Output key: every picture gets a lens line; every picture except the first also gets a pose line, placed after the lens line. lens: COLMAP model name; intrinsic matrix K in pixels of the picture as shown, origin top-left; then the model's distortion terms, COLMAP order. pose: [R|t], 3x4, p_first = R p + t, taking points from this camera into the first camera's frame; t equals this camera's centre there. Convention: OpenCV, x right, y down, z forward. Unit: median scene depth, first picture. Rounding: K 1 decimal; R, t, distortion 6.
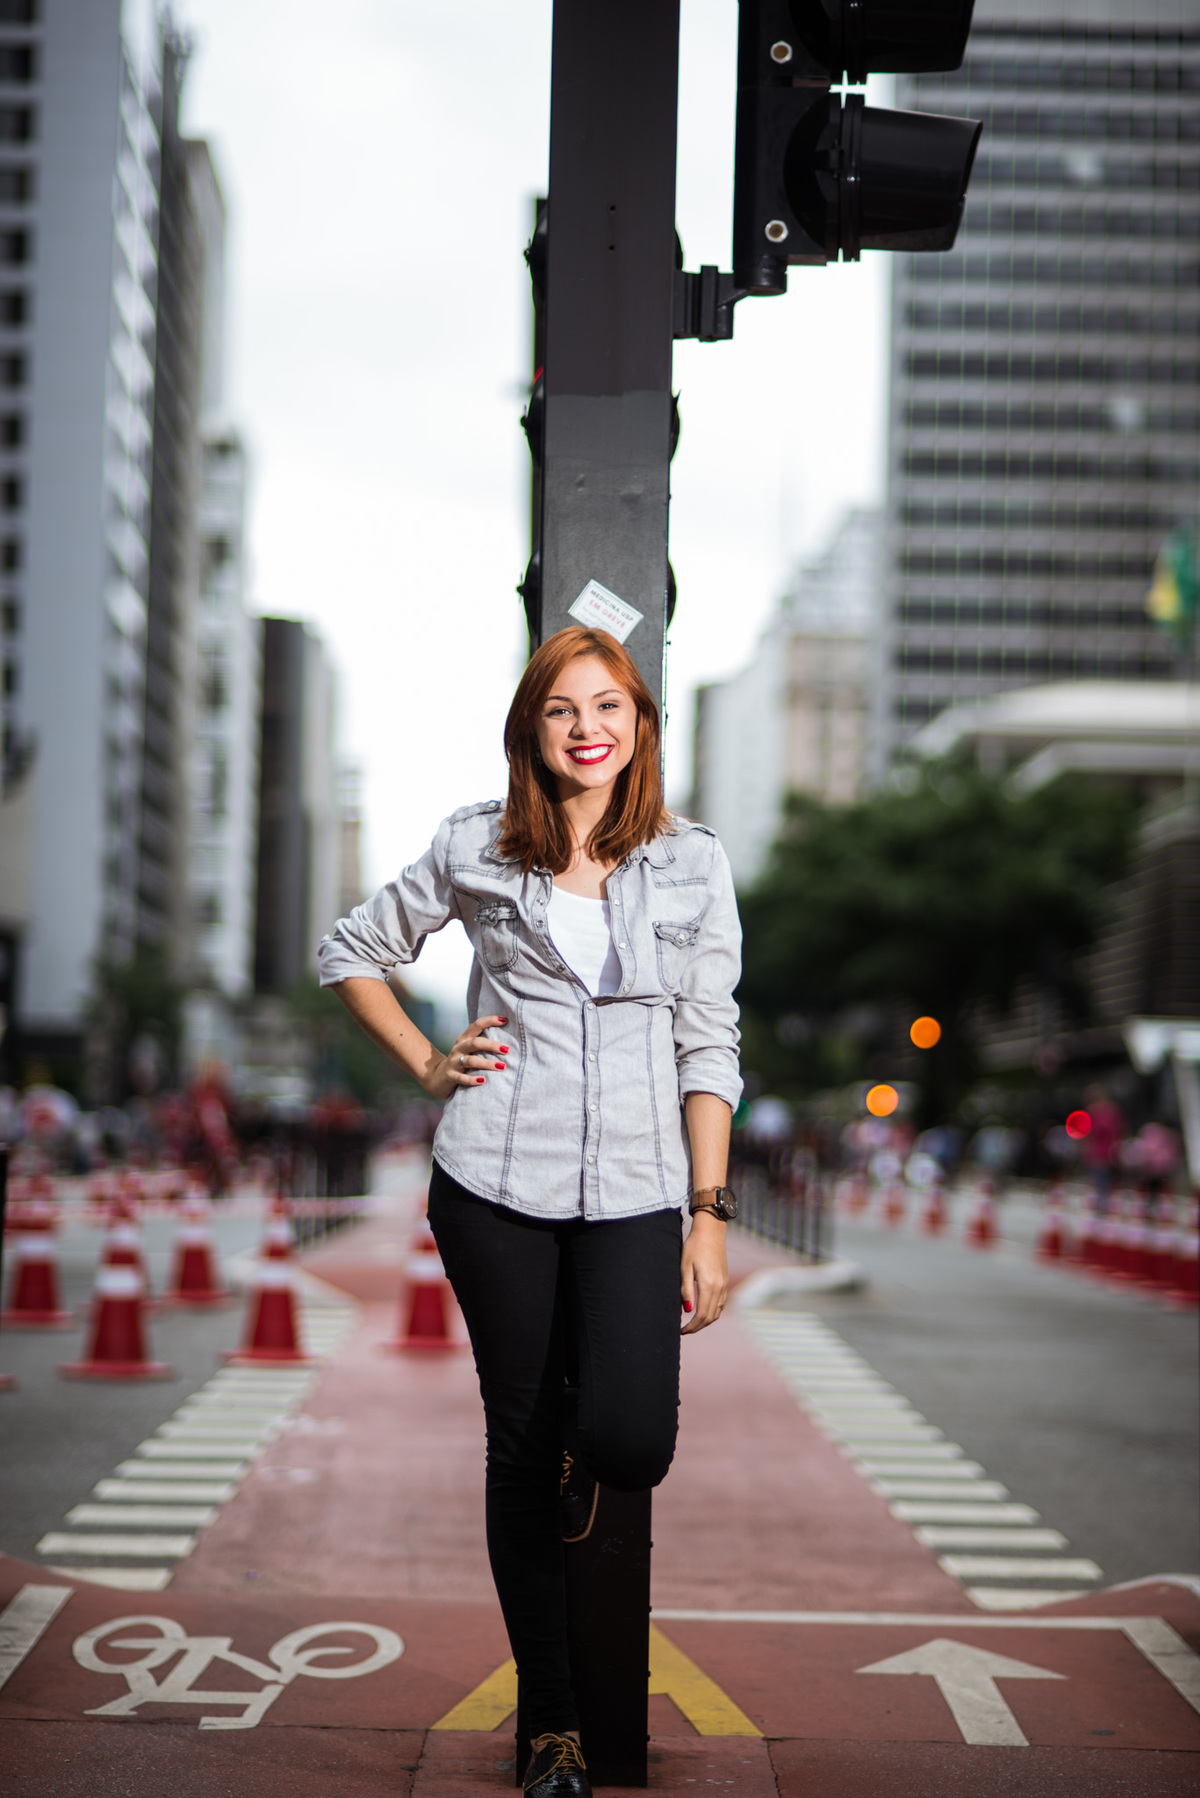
lens RADIAL K [[4448.8, 0, 600.0], [0, 4448.8, 899.0], [0, 0, 1]] dist [0.148820, -0.700393]
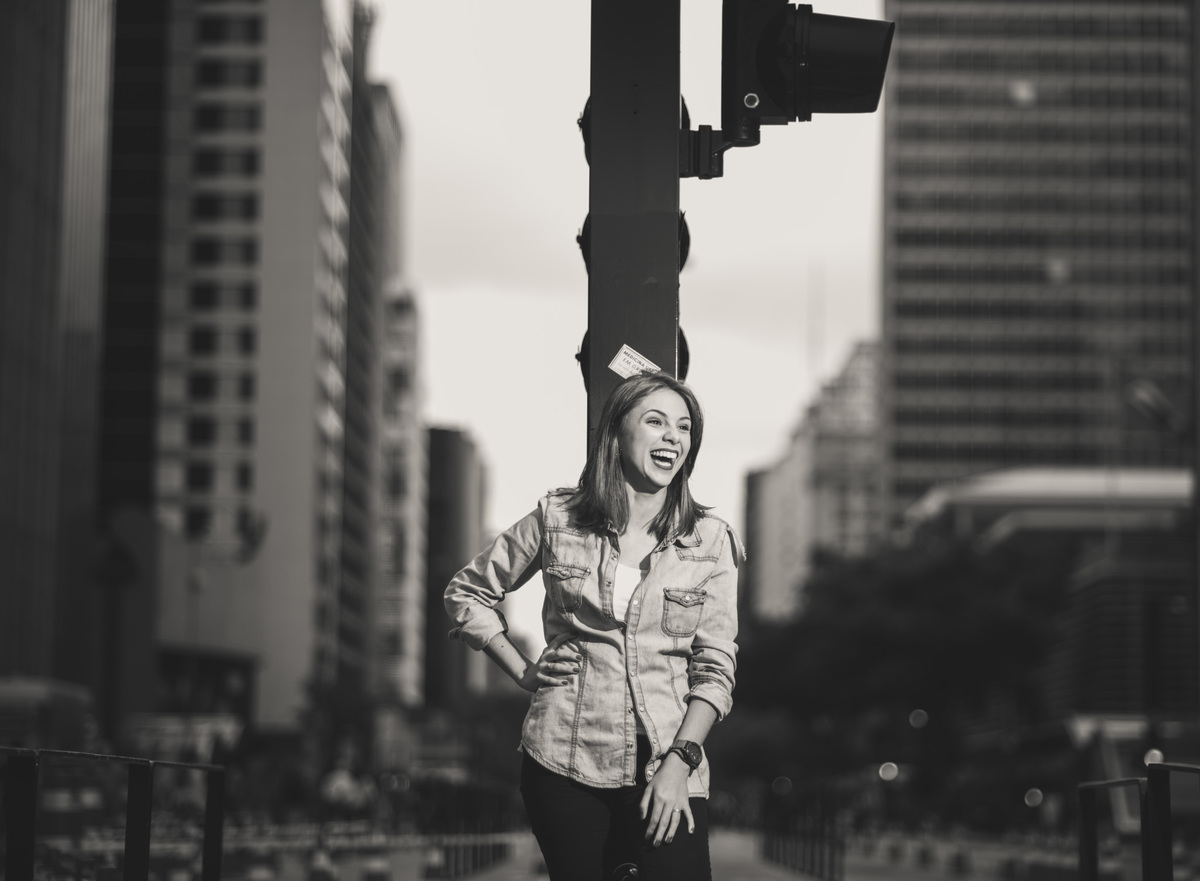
lens RADIAL K [[3261.2, 0, 643.0], [0, 3261.2, 441.2], [0, 0, 1]] dist [0.145365, 0.070646]
pose [[0.999820, -0.015851, -0.010460, 0.005272], [0.015214, 0.998176, -0.058428, 0.008357], [0.011367, 0.058258, 0.998237, -0.019909]]
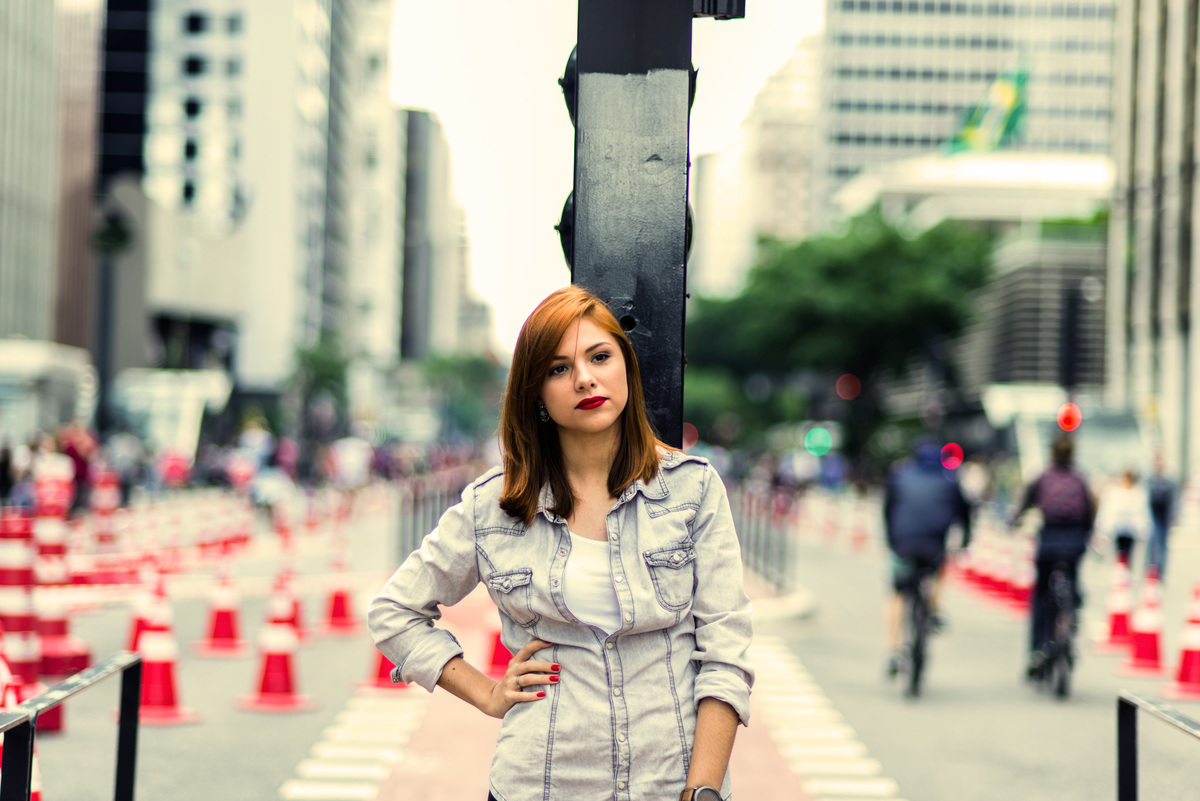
lens RADIAL K [[2969.2, 0, 600.0], [0, 2969.2, 400.5], [0, 0, 1]] dist [0.148820, -0.700393]
pose [[0.999944, 0.003948, -0.009825, 0.000300], [-0.003602, 0.999382, 0.034973, -0.021079], [0.009957, -0.034936, 0.999340, 0.092651]]
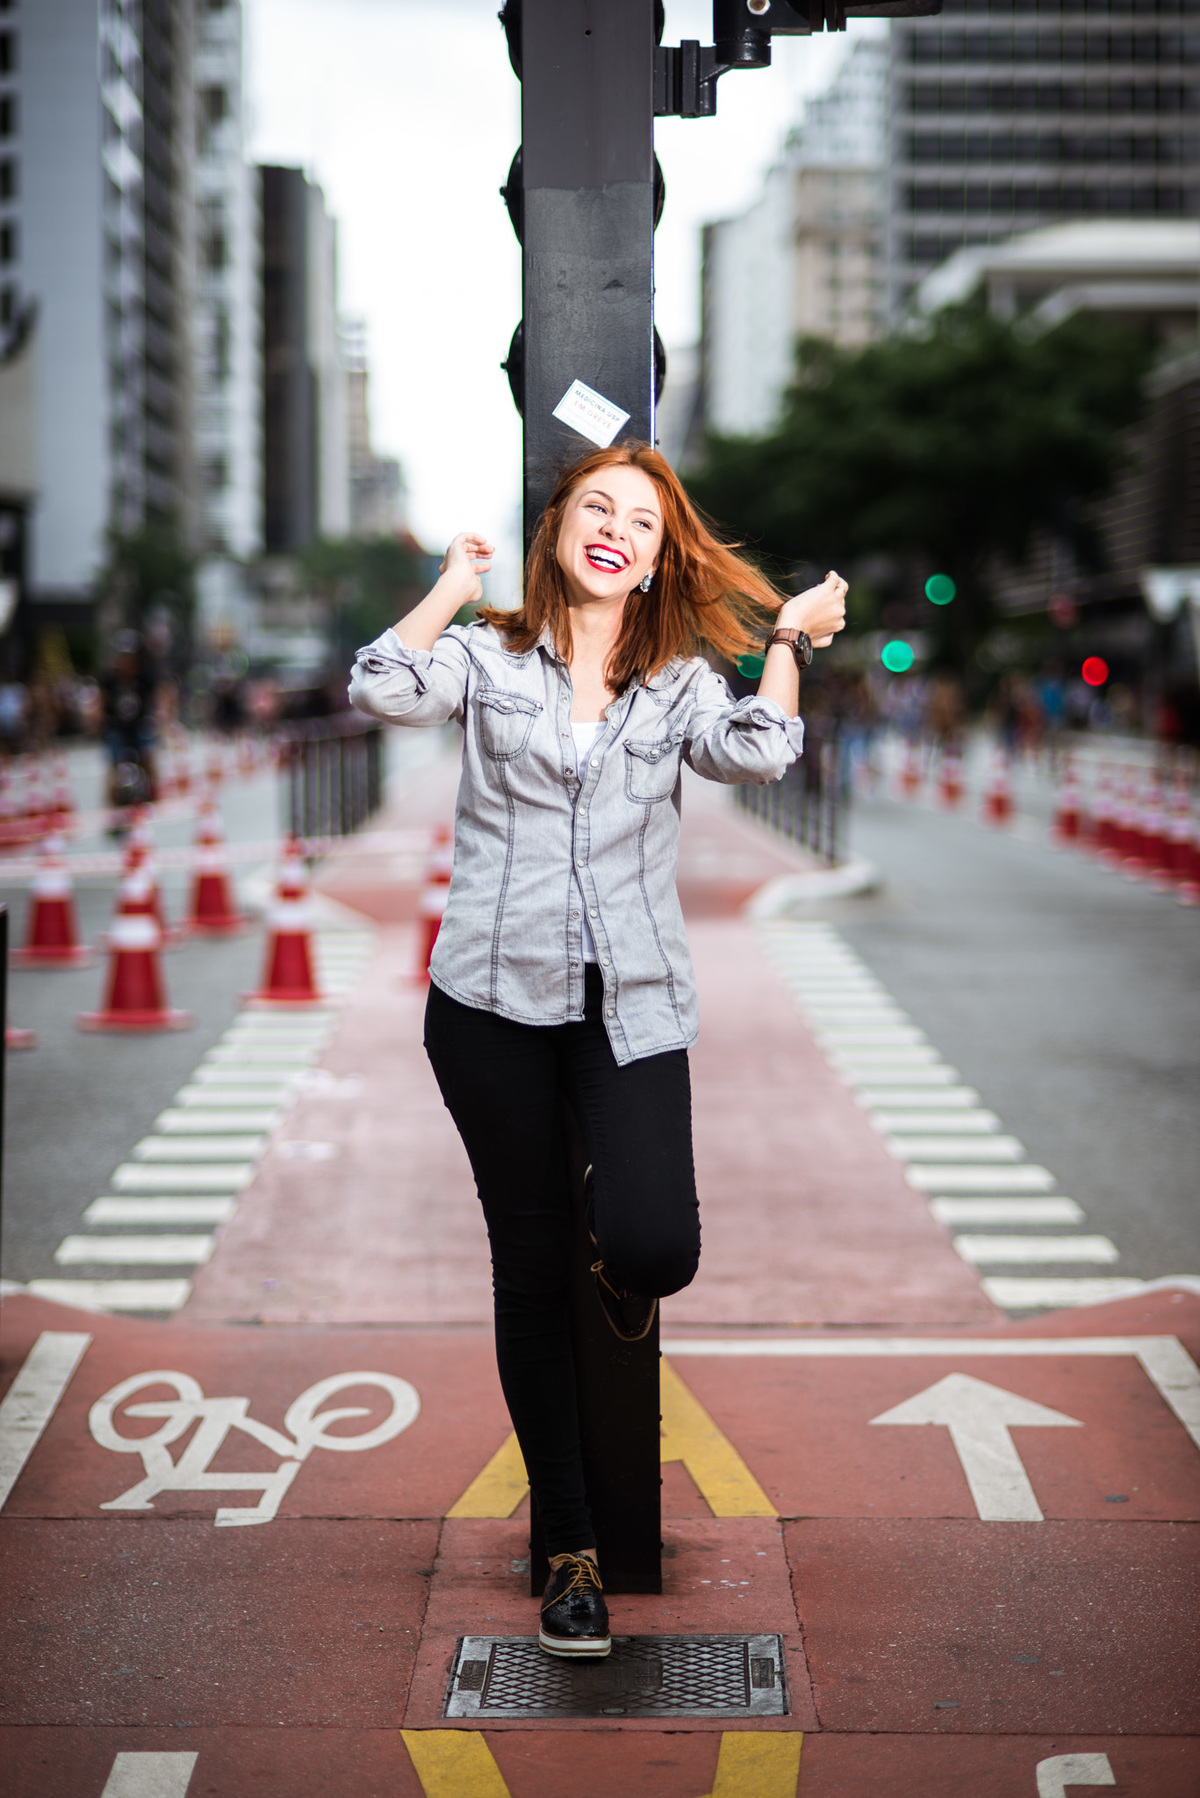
lens RADIAL K [[4448.8, 0, 600.0], [0, 4448.8, 899.0], [0, 0, 1]] dist [0.148820, -0.700393]
pose [[0.999681, -0.024755, -0.004912, 0.001989], [0.025124, 0.994600, 0.100699, -0.021031], [0.002393, -0.100790, 0.994905, 0.007081]]
